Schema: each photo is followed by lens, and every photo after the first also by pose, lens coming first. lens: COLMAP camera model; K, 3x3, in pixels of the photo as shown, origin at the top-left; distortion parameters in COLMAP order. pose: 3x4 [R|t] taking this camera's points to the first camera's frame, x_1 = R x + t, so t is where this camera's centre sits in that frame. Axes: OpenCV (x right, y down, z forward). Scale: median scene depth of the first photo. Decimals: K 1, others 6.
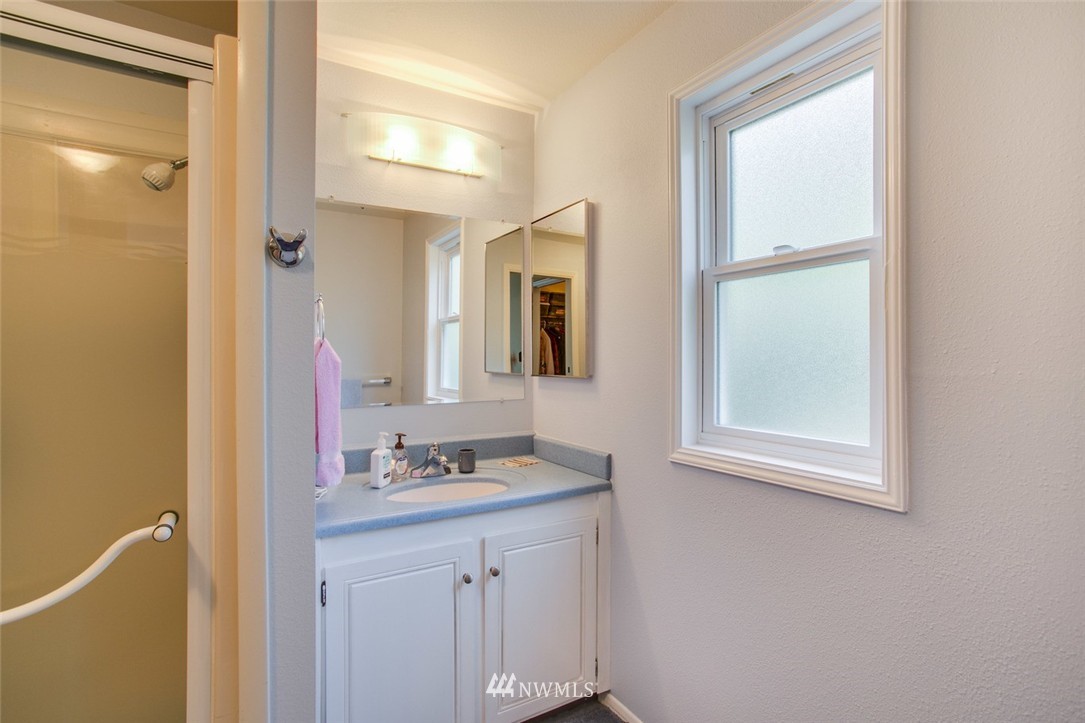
lens RADIAL K [[539.0, 0, 542.2], [0, 539.0, 364.8], [0, 0, 1]] dist [-0.068042, 0.052274]
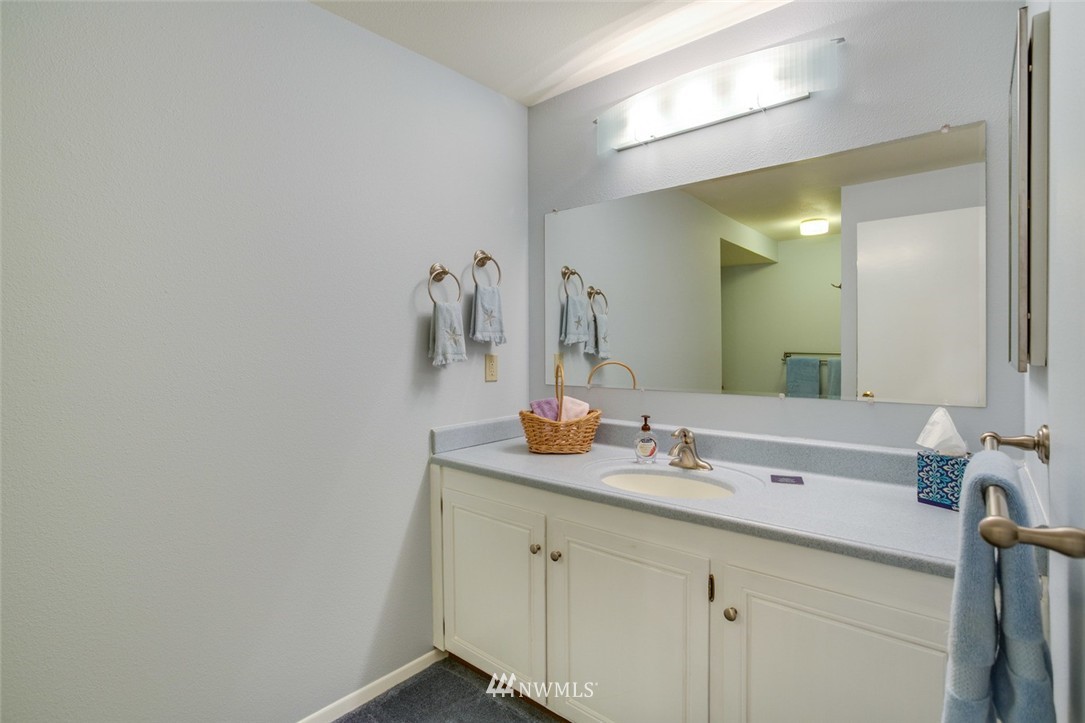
lens RADIAL K [[539.0, 0, 542.2], [0, 539.0, 364.8], [0, 0, 1]] dist [-0.068042, 0.052274]
pose [[0.265453, 0.026354, -0.963764, 0.638721], [-0.006188, 0.999652, 0.025631, 0.010548], [0.964104, -0.000840, 0.265524, 0.551268]]
